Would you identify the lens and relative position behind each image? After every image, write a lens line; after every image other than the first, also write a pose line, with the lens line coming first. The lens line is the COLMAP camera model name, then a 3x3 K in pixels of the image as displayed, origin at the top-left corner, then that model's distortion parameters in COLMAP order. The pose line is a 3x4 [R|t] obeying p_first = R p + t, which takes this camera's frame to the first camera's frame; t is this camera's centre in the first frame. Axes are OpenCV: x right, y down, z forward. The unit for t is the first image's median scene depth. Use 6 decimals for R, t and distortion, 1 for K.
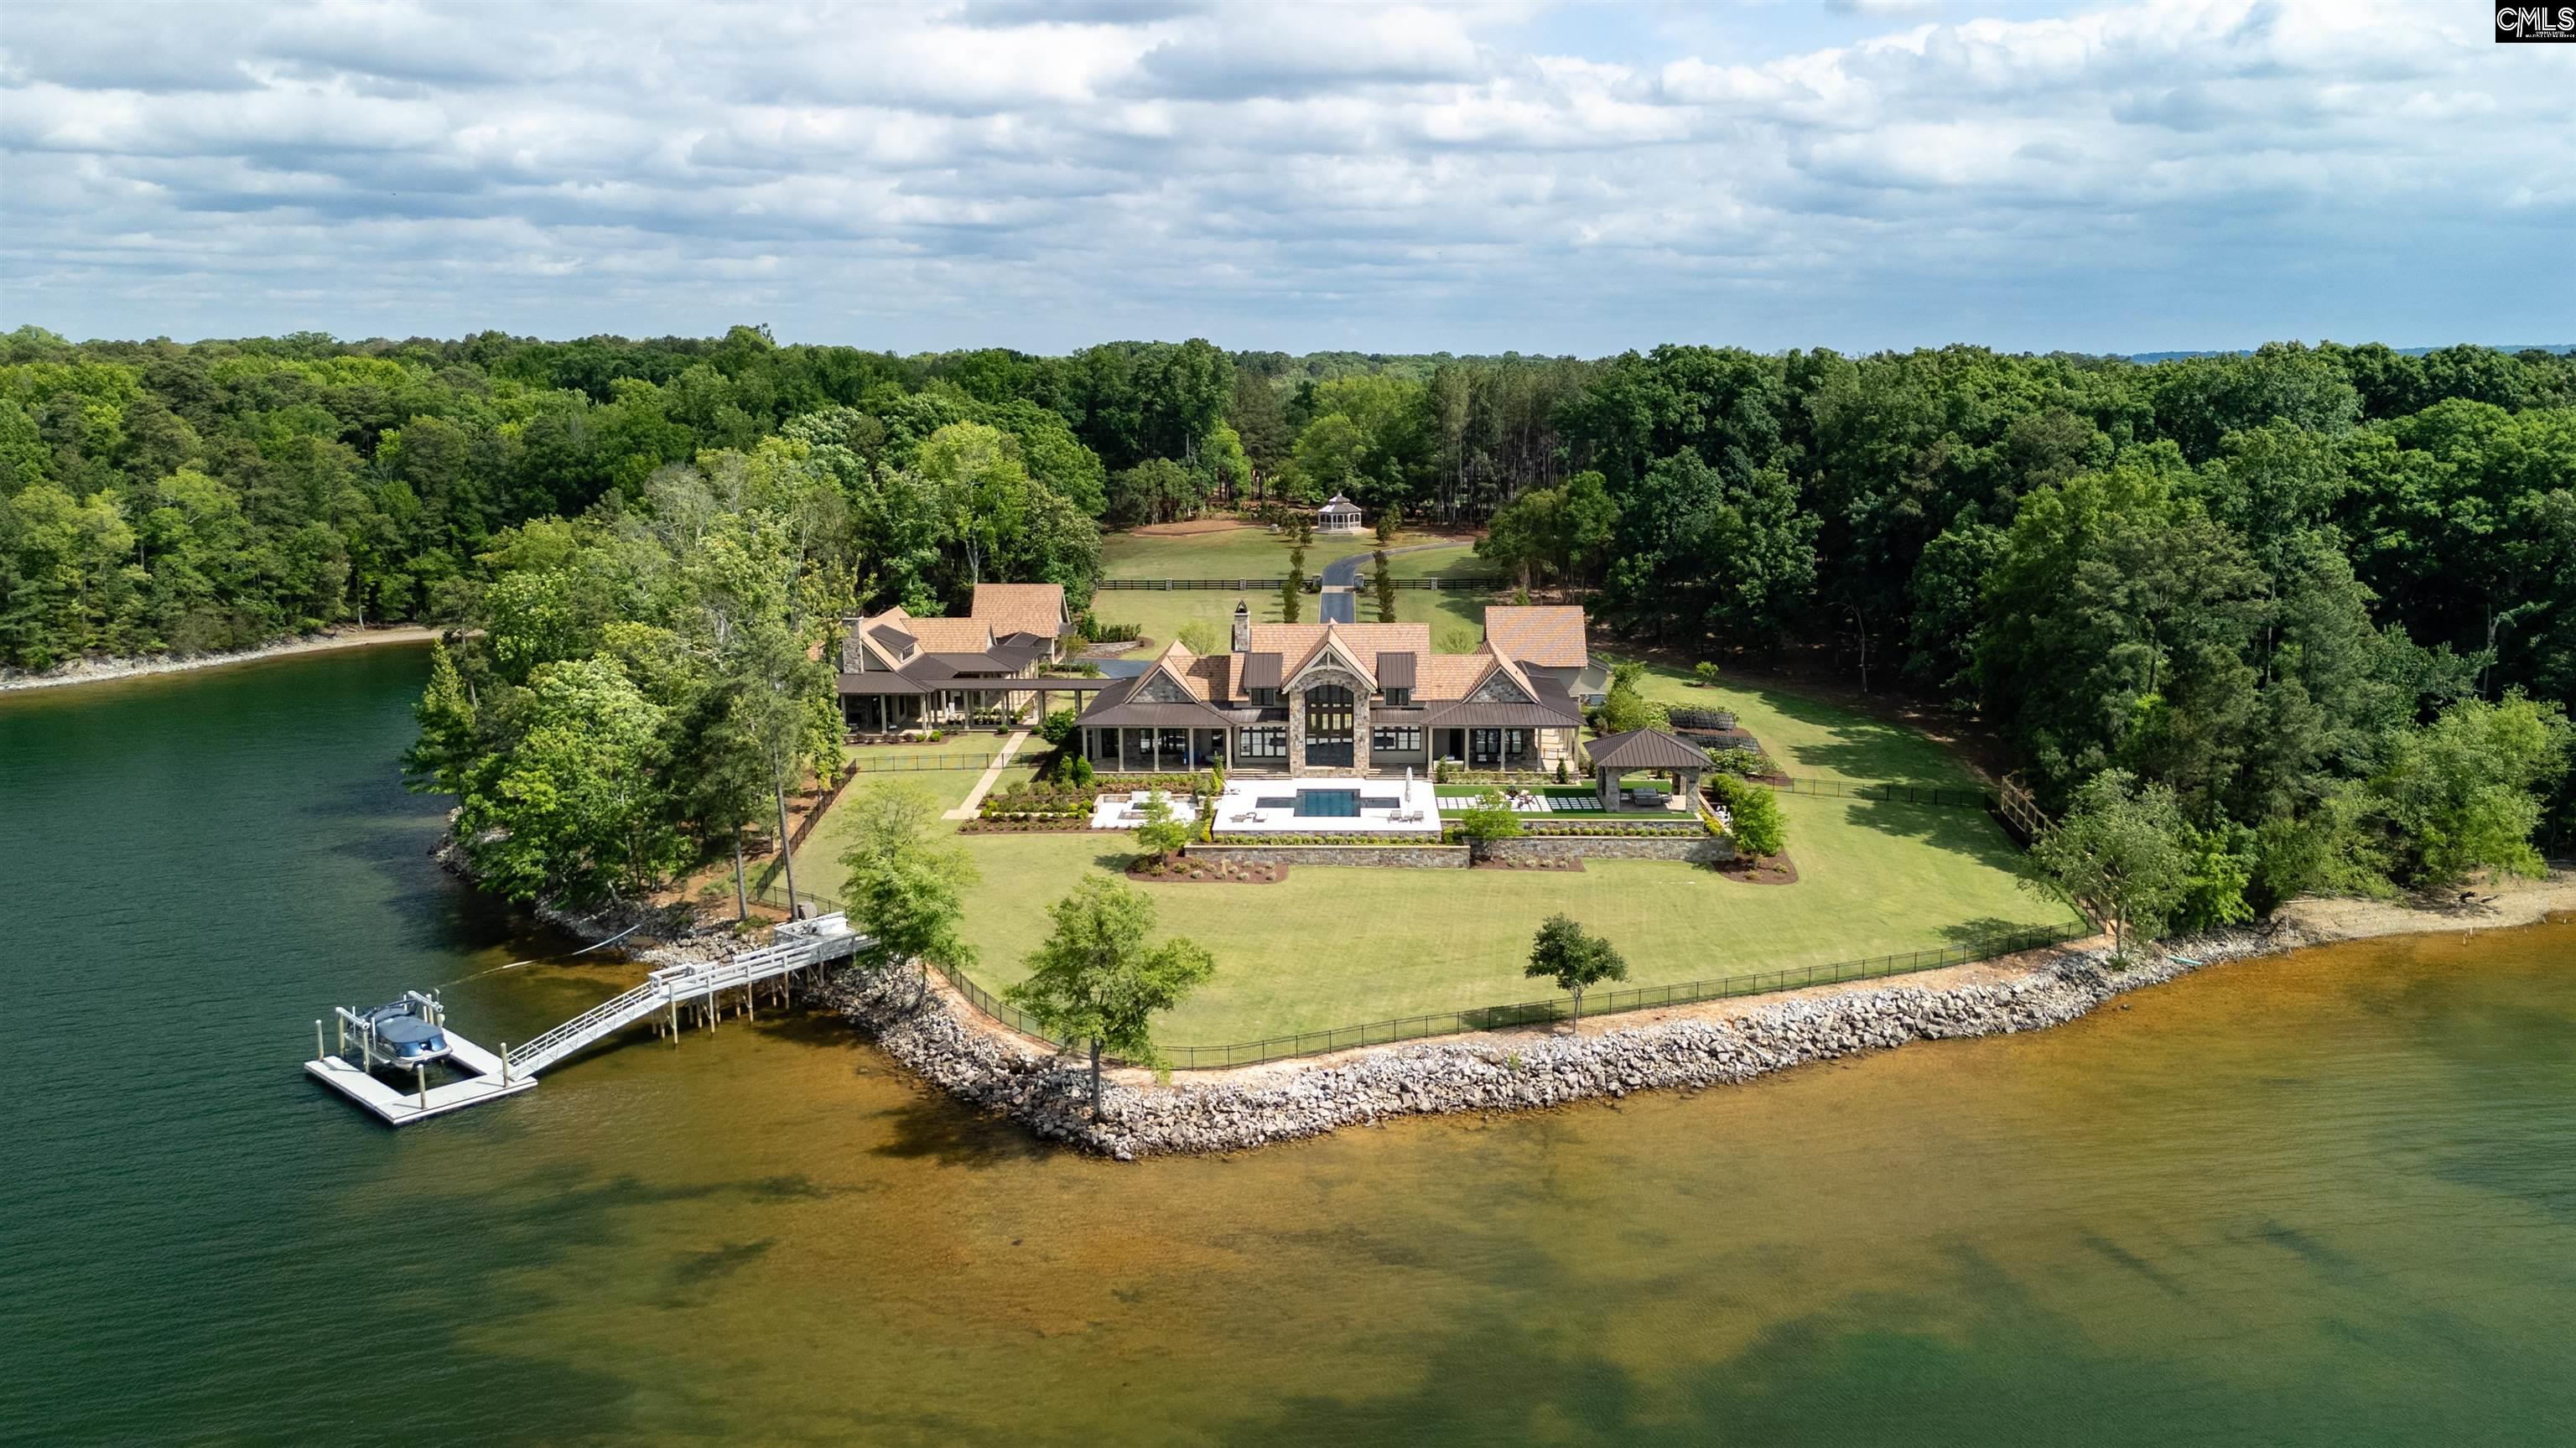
lens RADIAL K [[1895.9, 0, 1288.0], [0, 1895.9, 724.0], [0, 0, 1]] dist [0.060489, -0.052754]
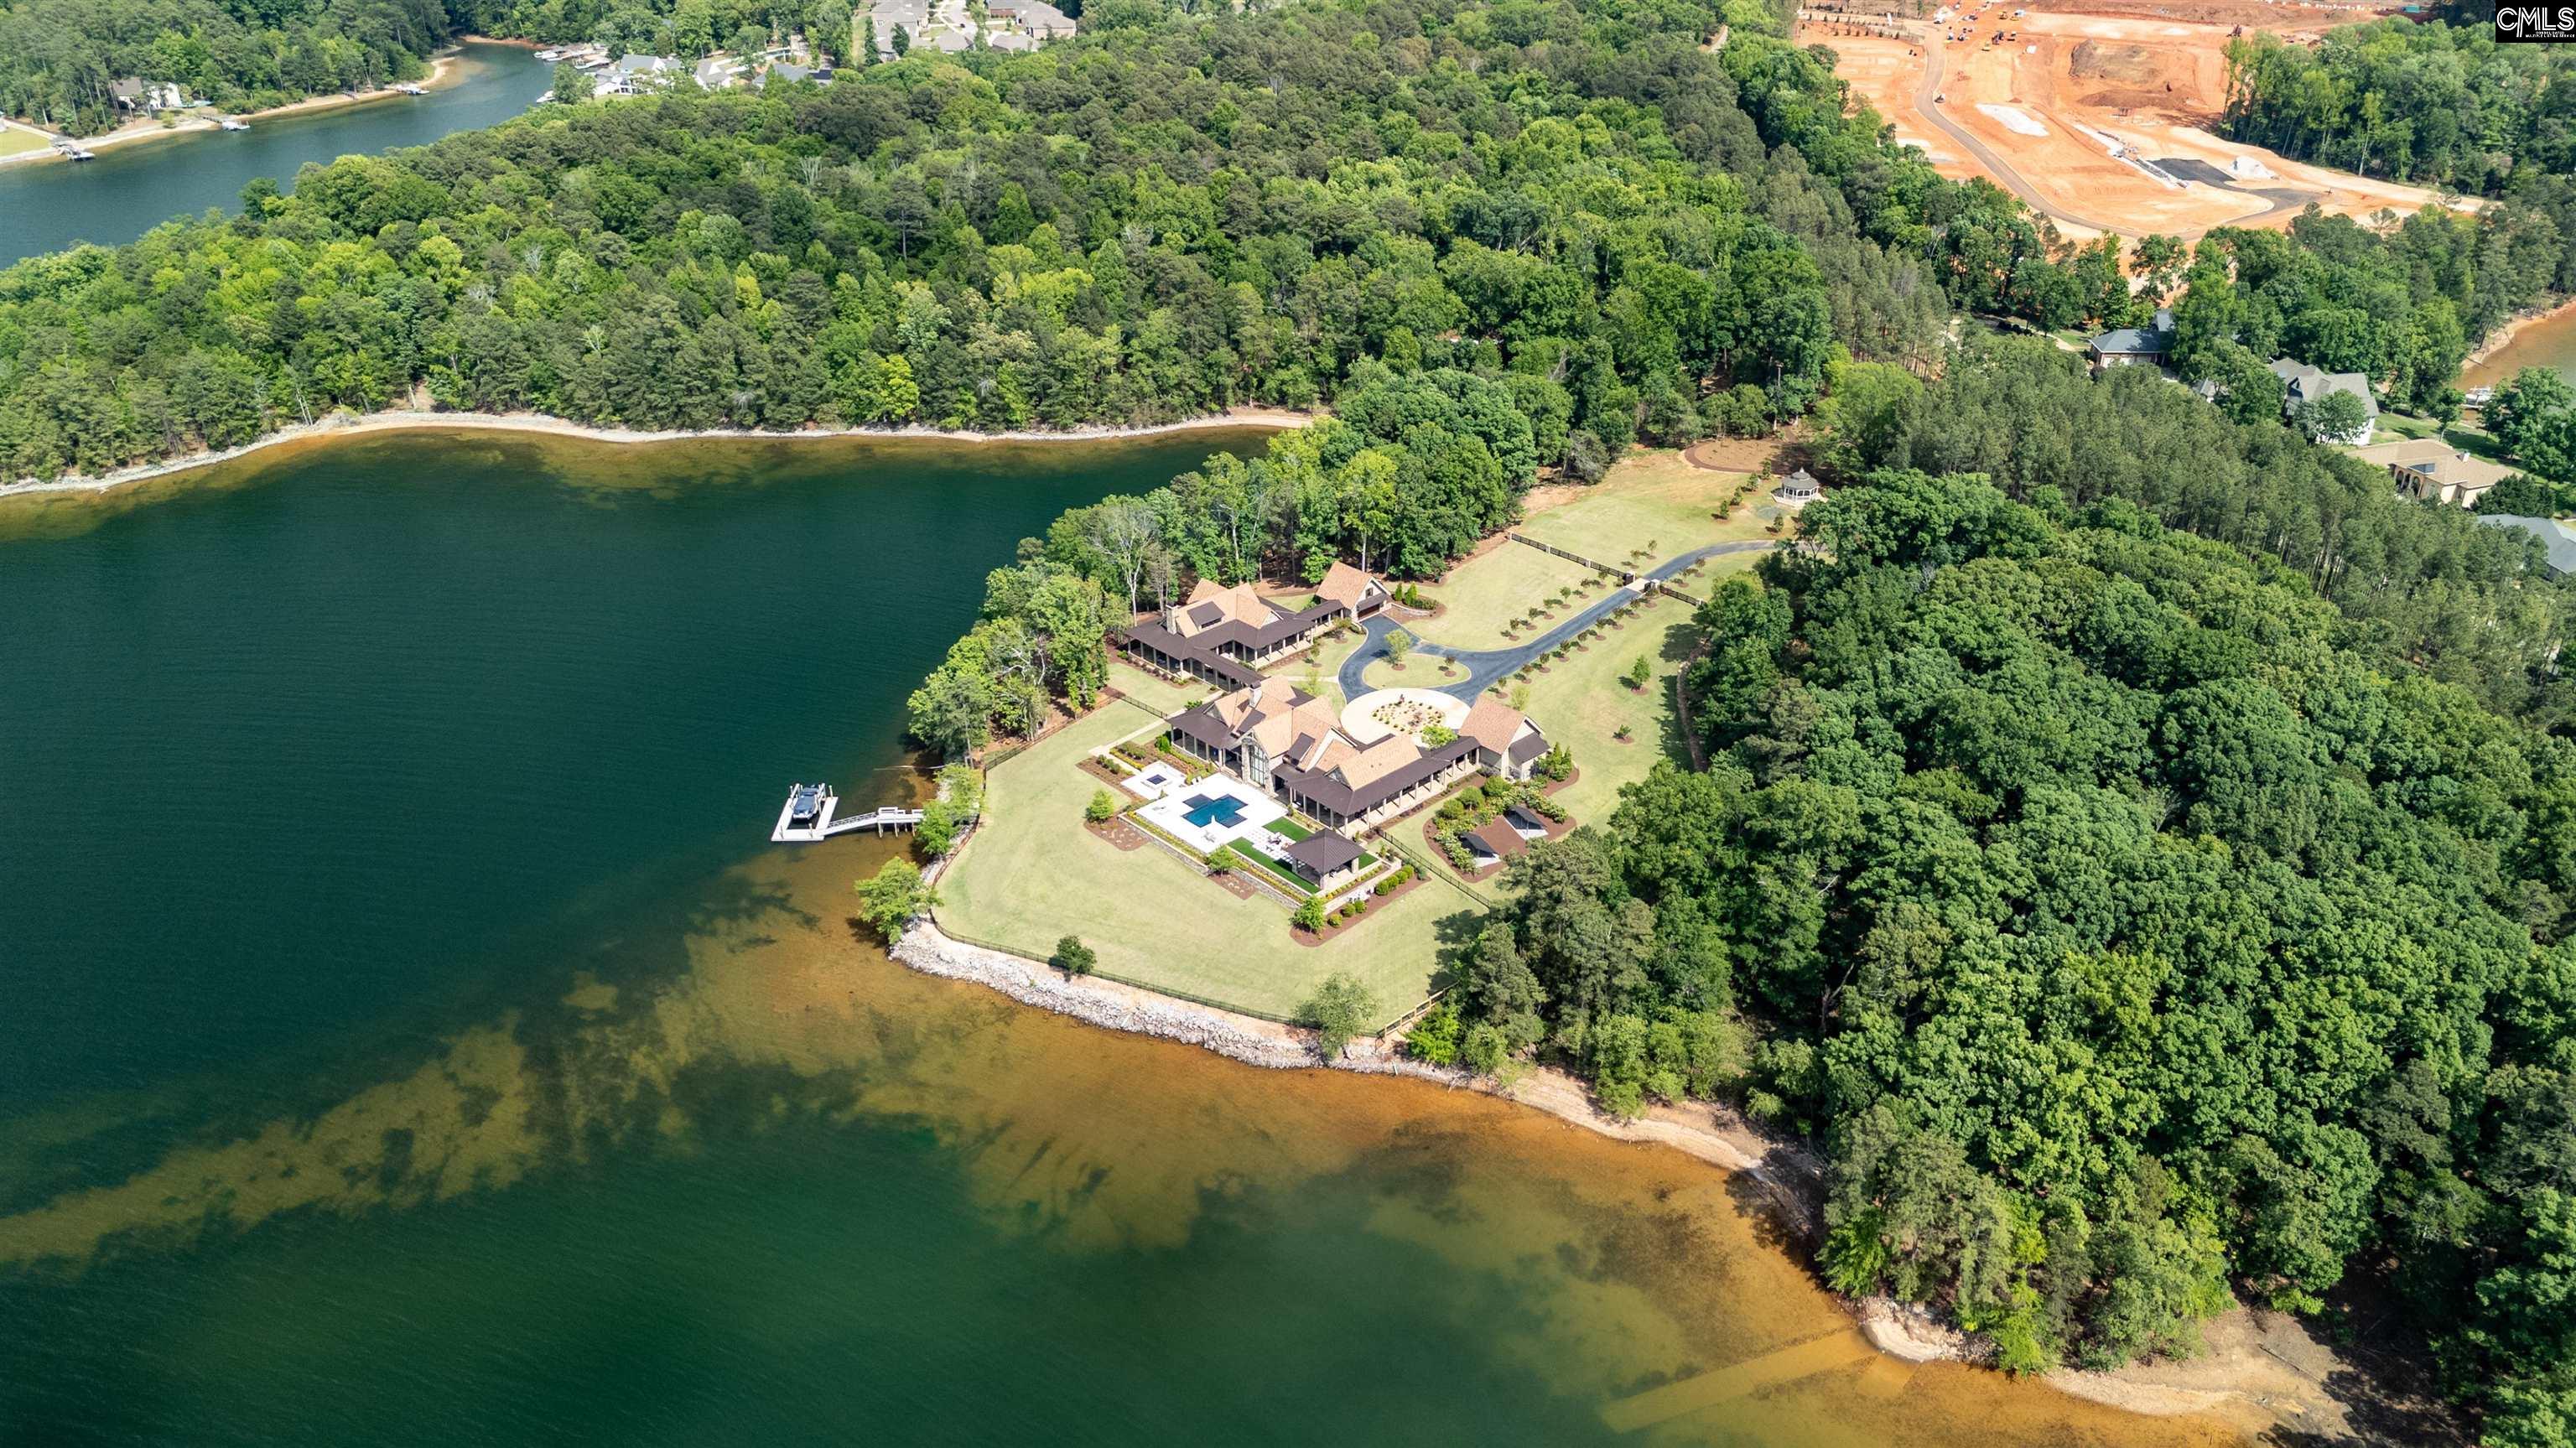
lens RADIAL K [[1895.9, 0, 1288.0], [0, 1895.9, 724.0], [0, 0, 1]] dist [0.060489, -0.052754]
pose [[0.702834, 0.329597, -0.630389, 1.652416], [-0.119643, 0.928329, 0.351981, -0.953983], [0.701220, -0.171963, 0.691895, -0.362566]]
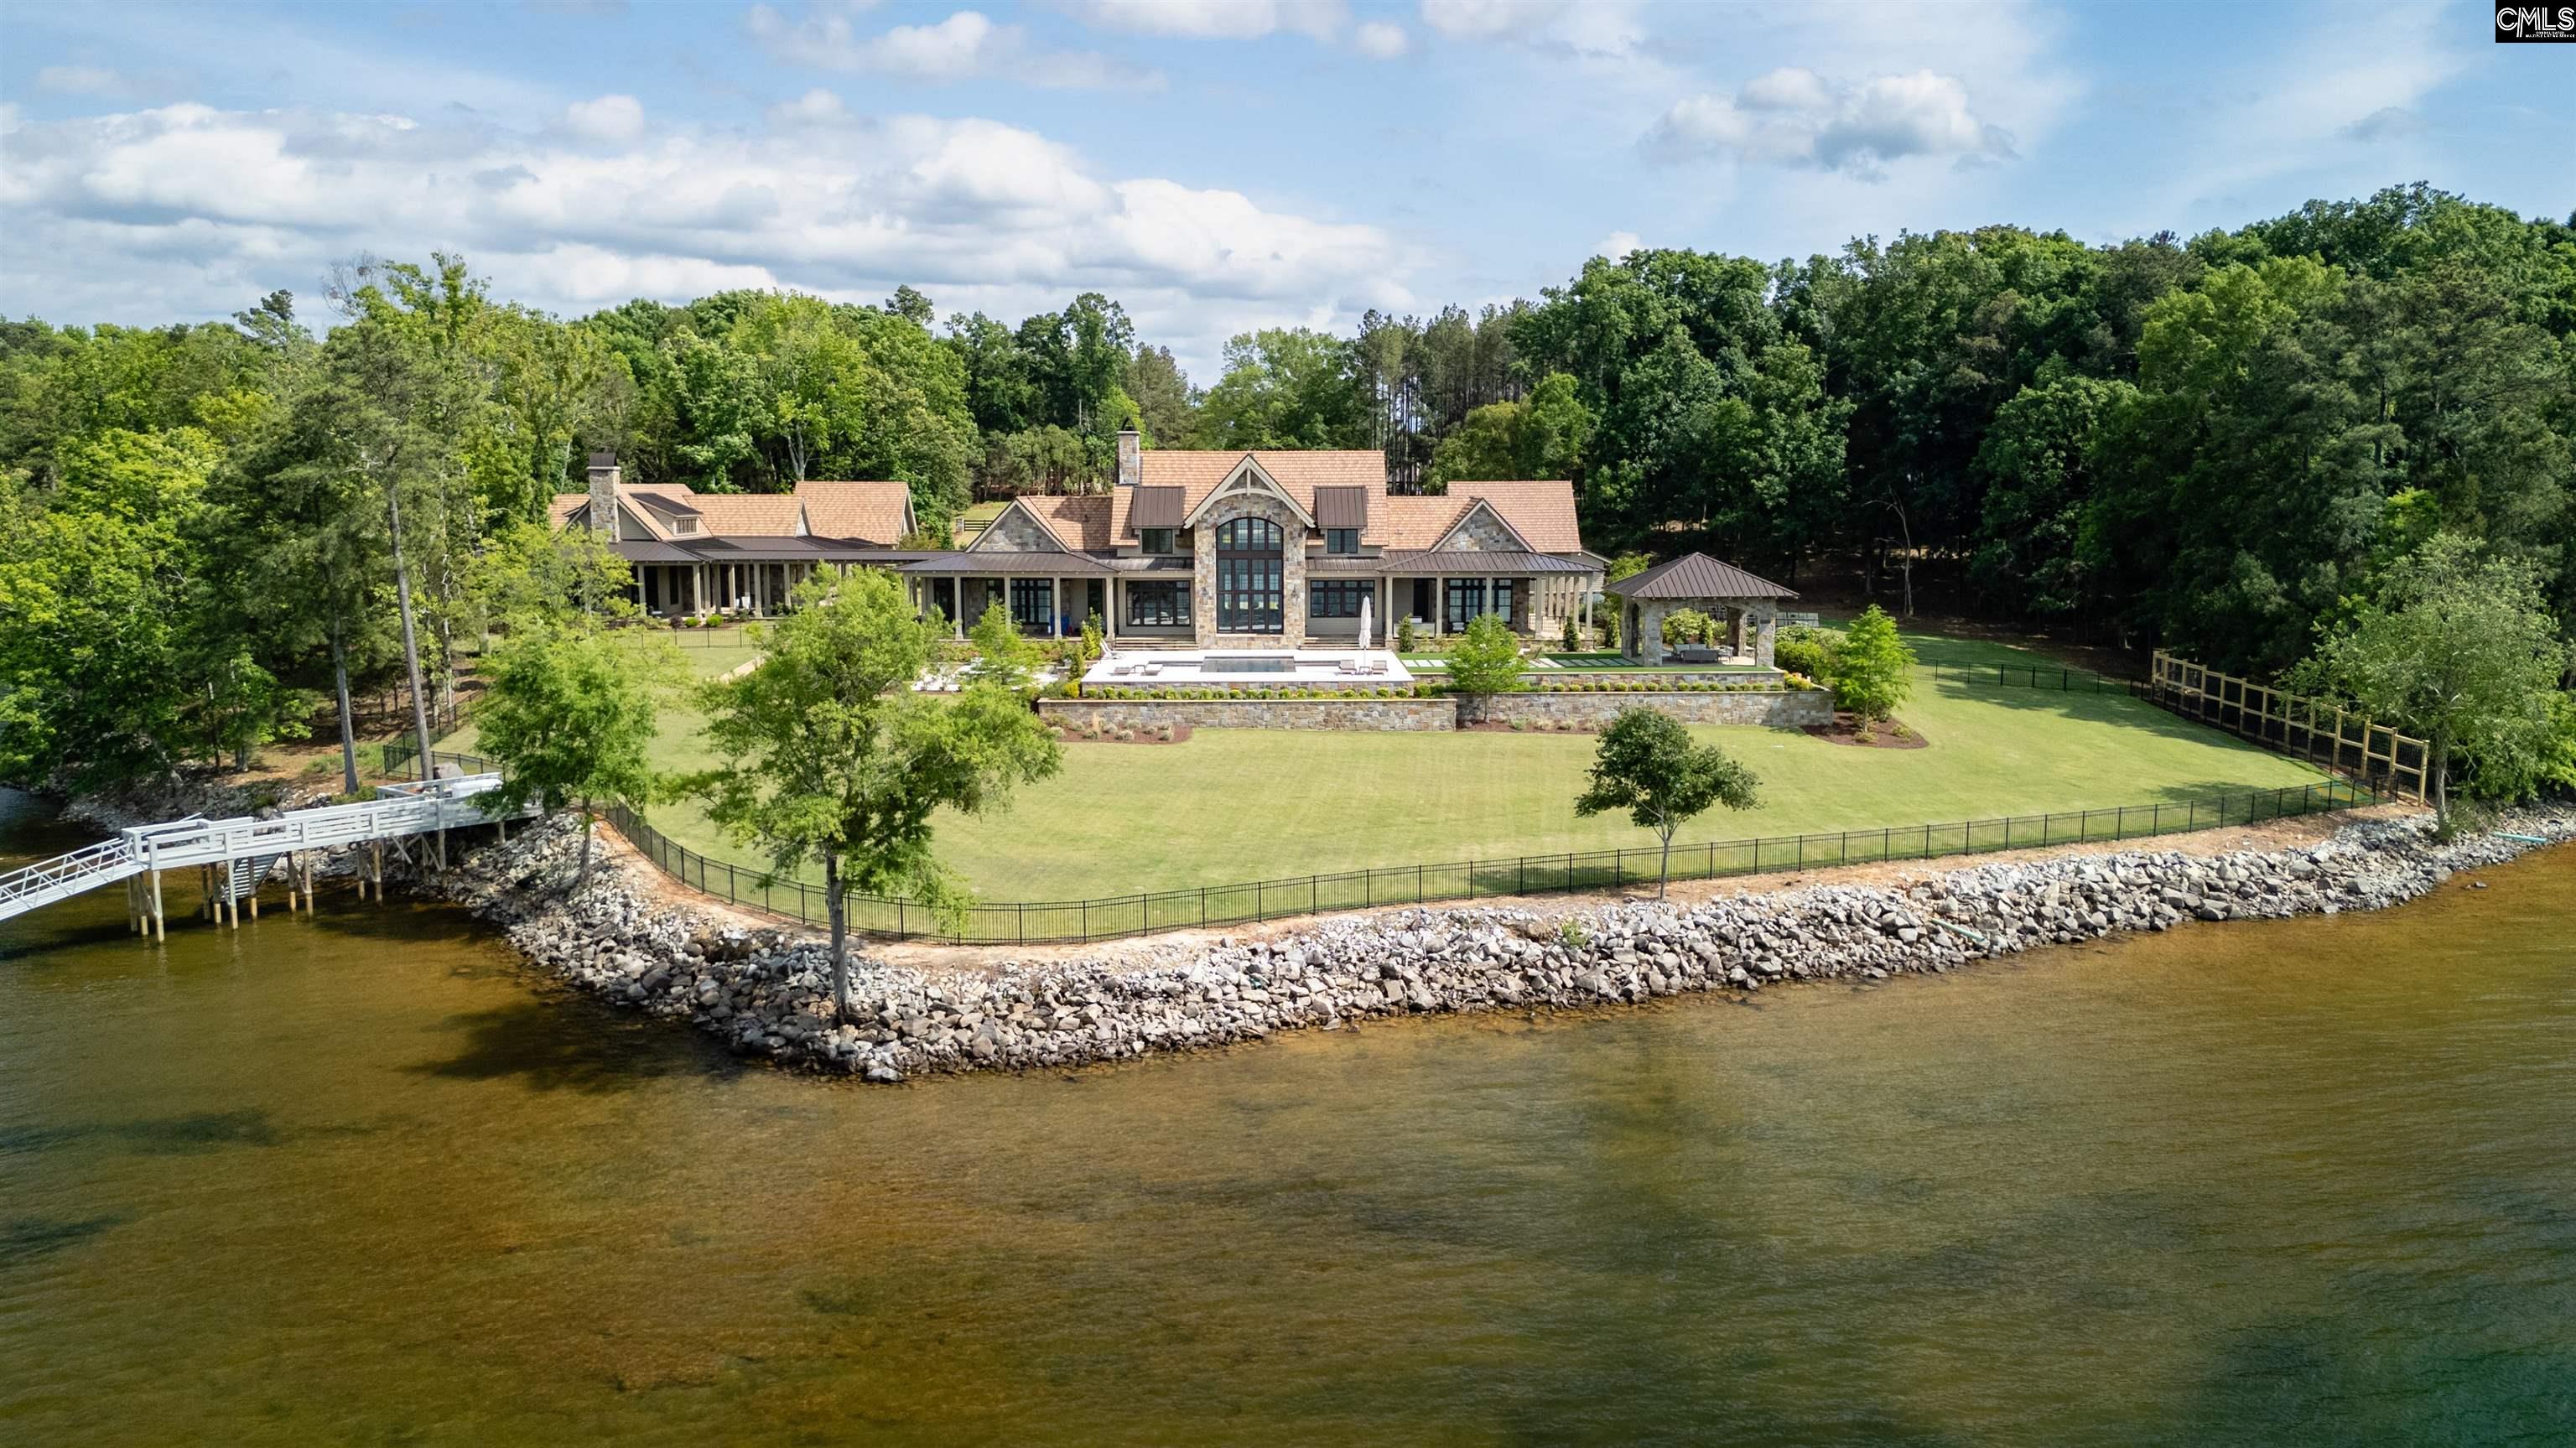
lens RADIAL K [[1895.9, 0, 1288.0], [0, 1895.9, 724.0], [0, 0, 1]] dist [0.060489, -0.052754]
pose [[0.998887, -0.001134, 0.047150, 0.003065], [0.003871, 0.998309, -0.057994, 0.133912], [-0.047004, 0.058112, 0.997203, 0.376217]]
